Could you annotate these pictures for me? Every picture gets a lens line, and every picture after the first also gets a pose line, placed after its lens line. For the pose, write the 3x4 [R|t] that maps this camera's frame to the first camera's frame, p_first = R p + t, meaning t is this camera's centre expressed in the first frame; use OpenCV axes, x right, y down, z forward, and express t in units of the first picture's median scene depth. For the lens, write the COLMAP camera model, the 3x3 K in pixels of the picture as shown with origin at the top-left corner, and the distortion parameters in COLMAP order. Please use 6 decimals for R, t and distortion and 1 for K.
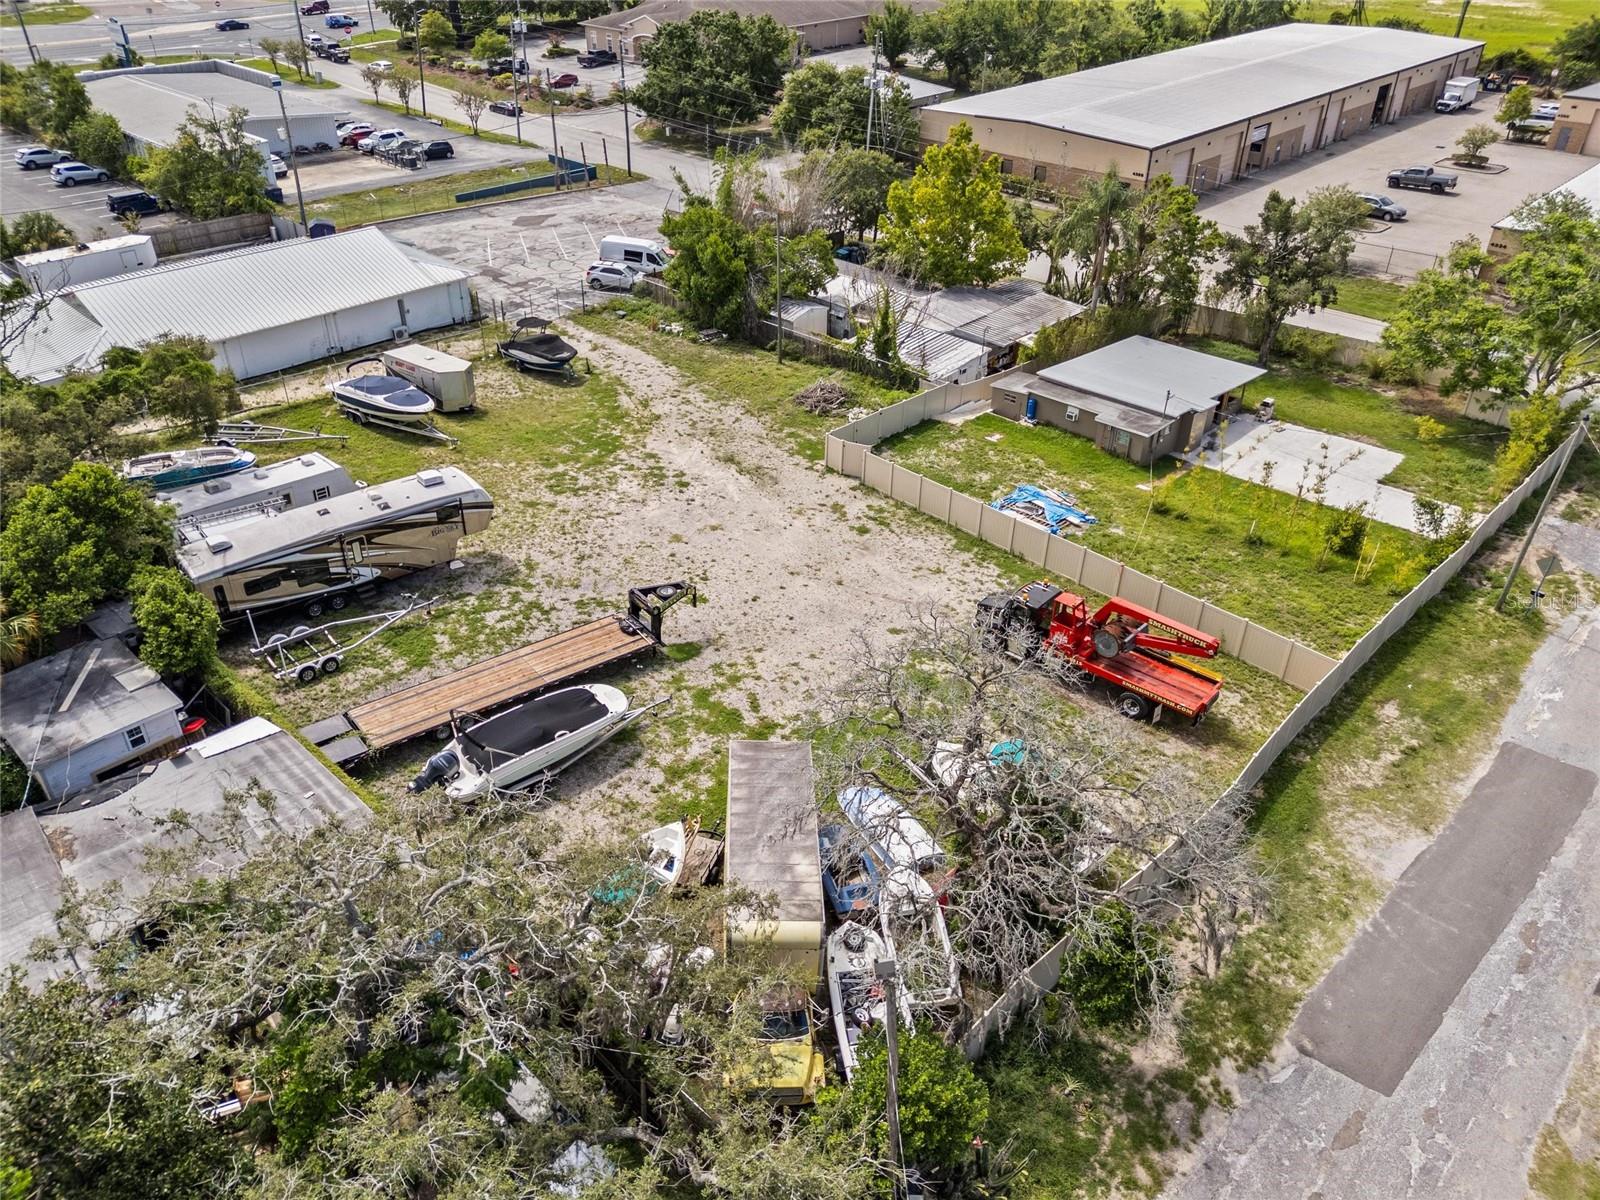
lens RADIAL K [[1174.7, 0, 795.4], [0, 1174.7, 603.8], [0, 0, 1]] dist [0.066093, -0.060120]
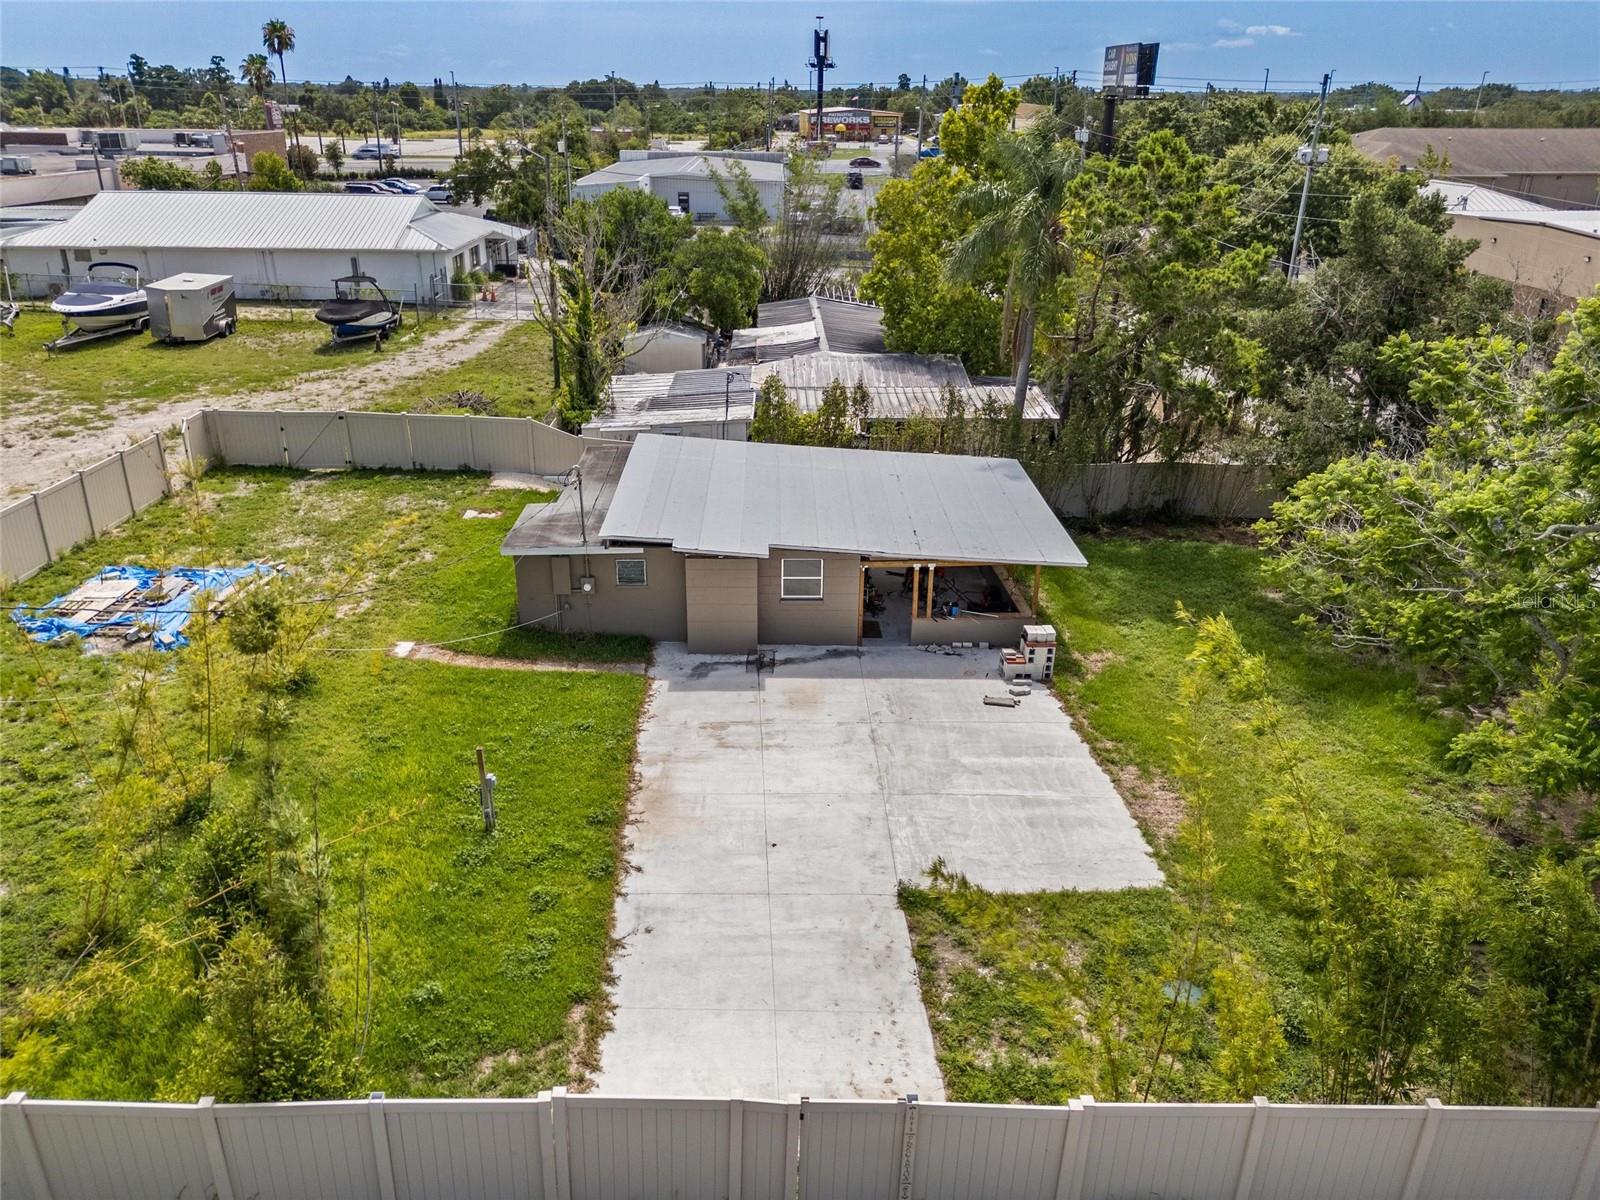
lens RADIAL K [[1174.7, 0, 799.7], [0, 1174.7, 599.2], [0, 0, 1]] dist [0.066093, -0.060120]
pose [[0.709120, 0.278369, -0.647811, 0.628910], [-0.389623, 0.920453, -0.030972, -0.147762], [0.587658, 0.274365, 0.761171, 0.705466]]
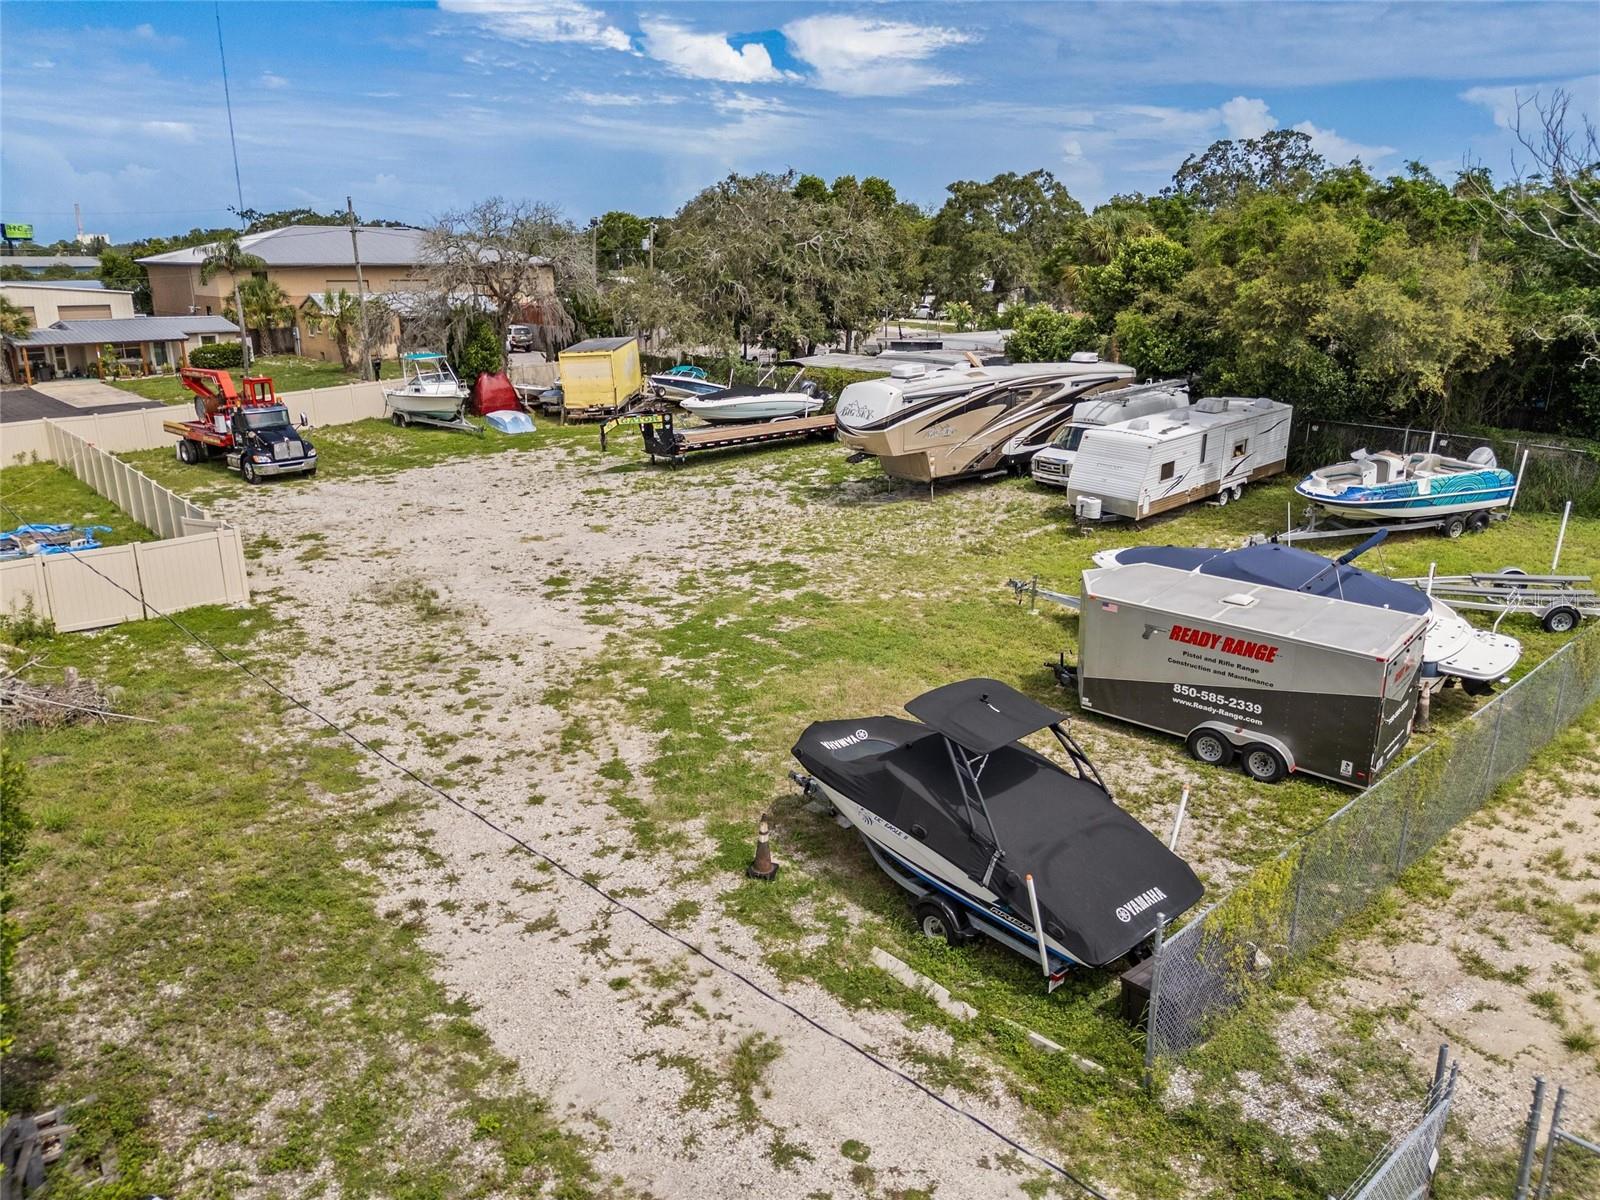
lens RADIAL K [[1174.7, 0, 801.2], [0, 1174.7, 593.8], [0, 0, 1]] dist [0.066093, -0.060120]
pose [[-0.998288, -0.019754, 0.055050, -0.220107], [0.028682, 0.654931, 0.755144, -0.463781], [-0.050971, 0.755430, -0.653243, 1.259091]]
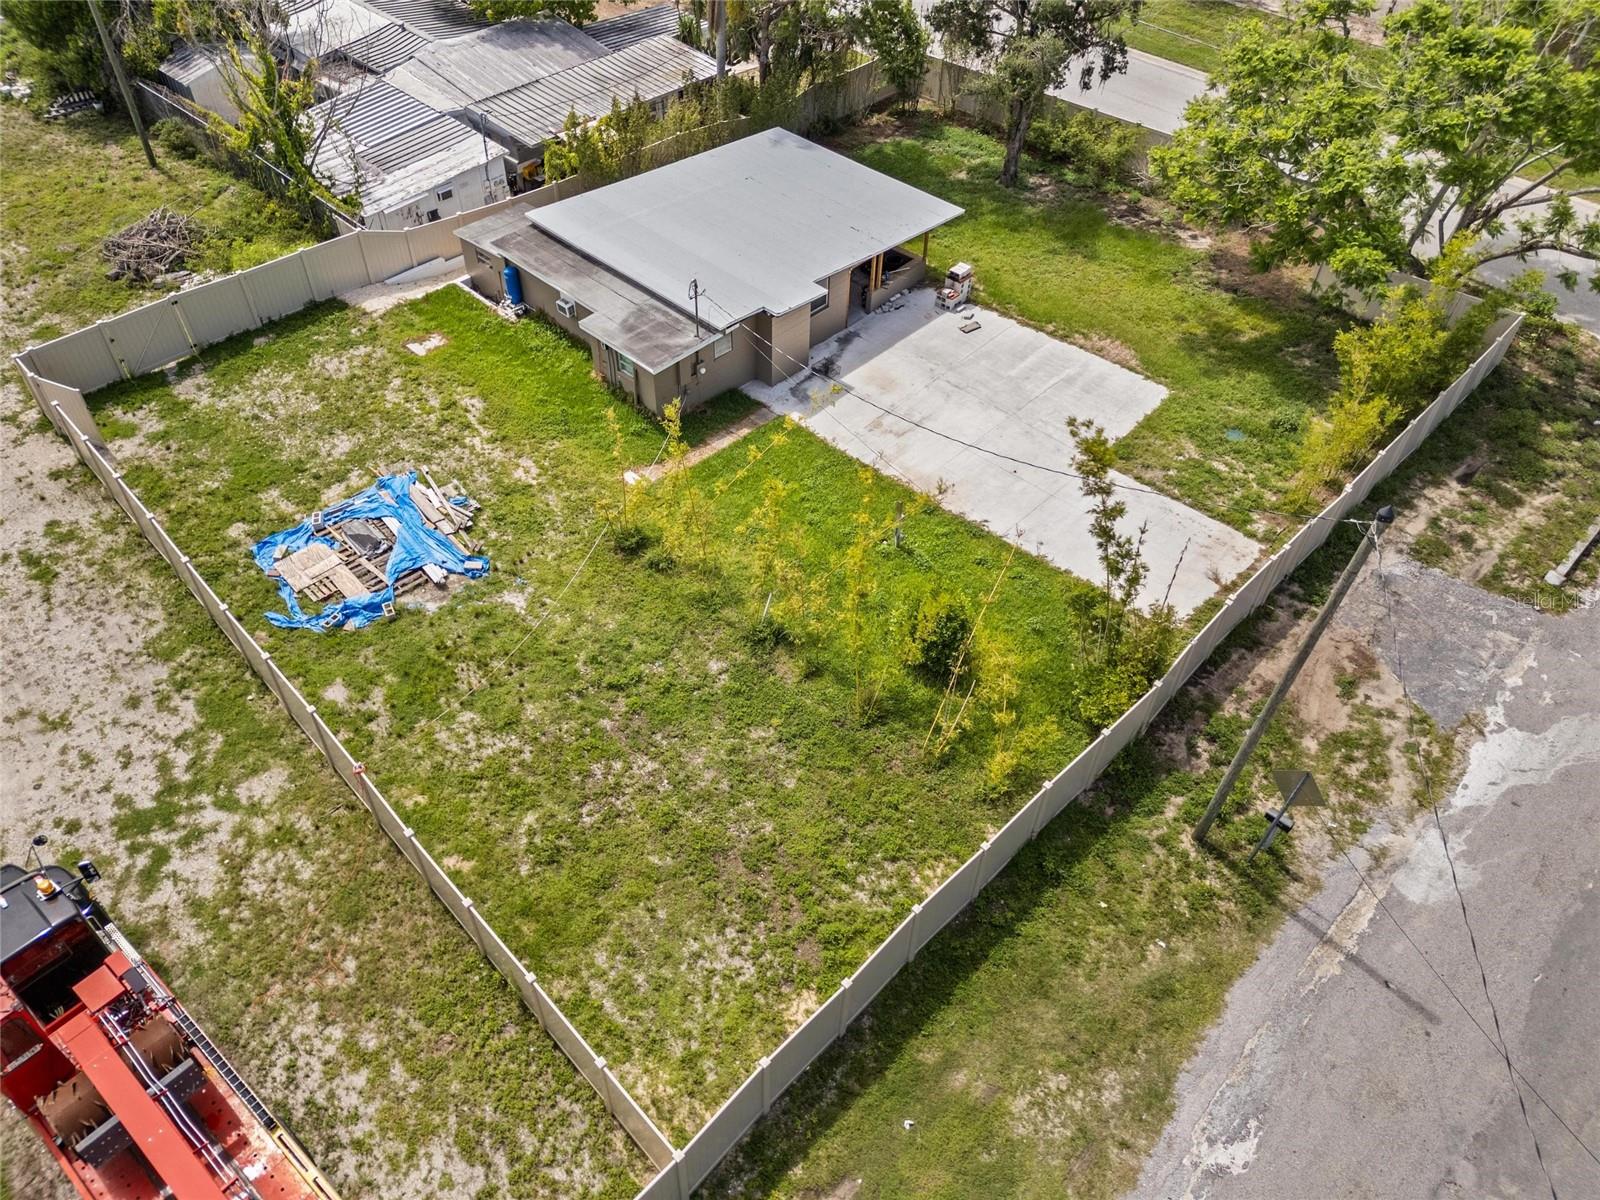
lens RADIAL K [[1174.7, 0, 792.9], [0, 1174.7, 599.5], [0, 0, 1]] dist [0.066093, -0.060120]
pose [[0.999946, 0.009563, 0.004111, 0.340955], [-0.010240, 0.974742, 0.223098, -0.152680], [-0.001873, -0.223128, 0.974787, 0.451974]]
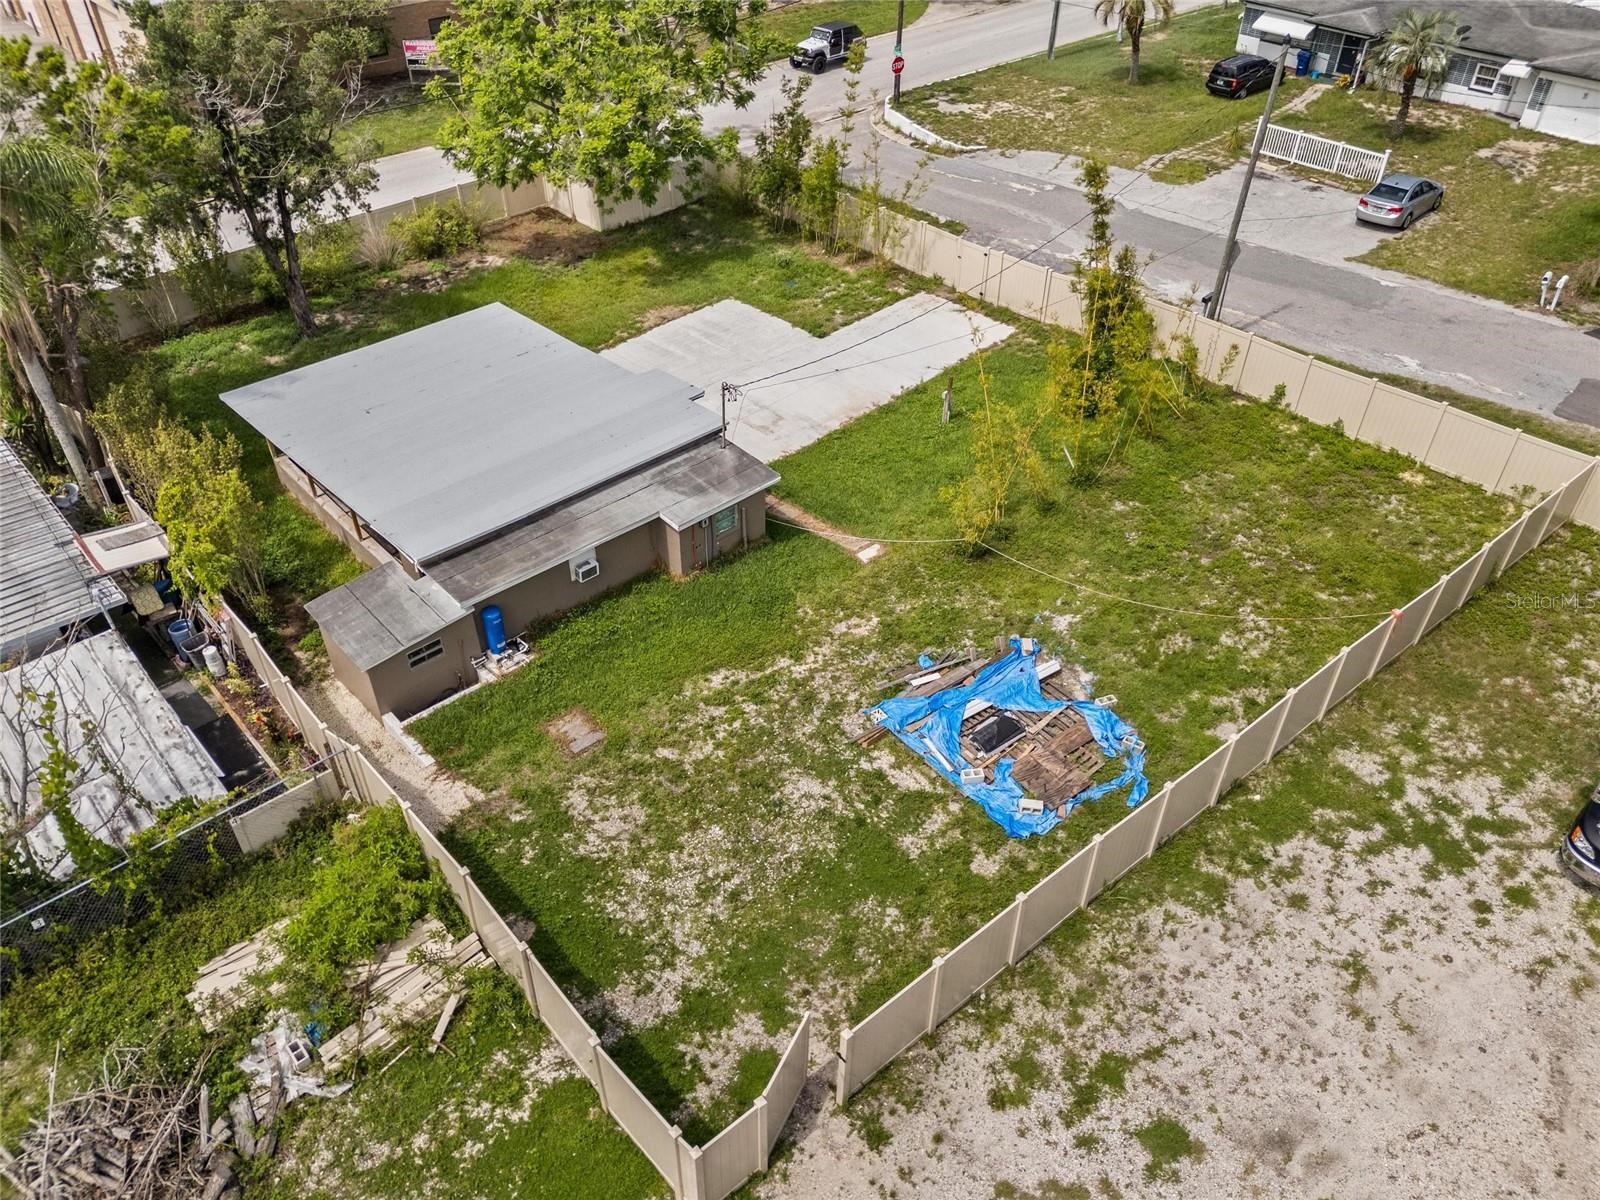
lens RADIAL K [[1174.7, 0, 793.2], [0, 1174.7, 606.5], [0, 0, 1]] dist [0.066093, -0.060120]
pose [[0.065627, -0.640580, 0.765082, -0.088965], [0.536960, 0.668928, 0.514014, -0.329187], [-0.841051, 0.377085, 0.387866, 0.793074]]
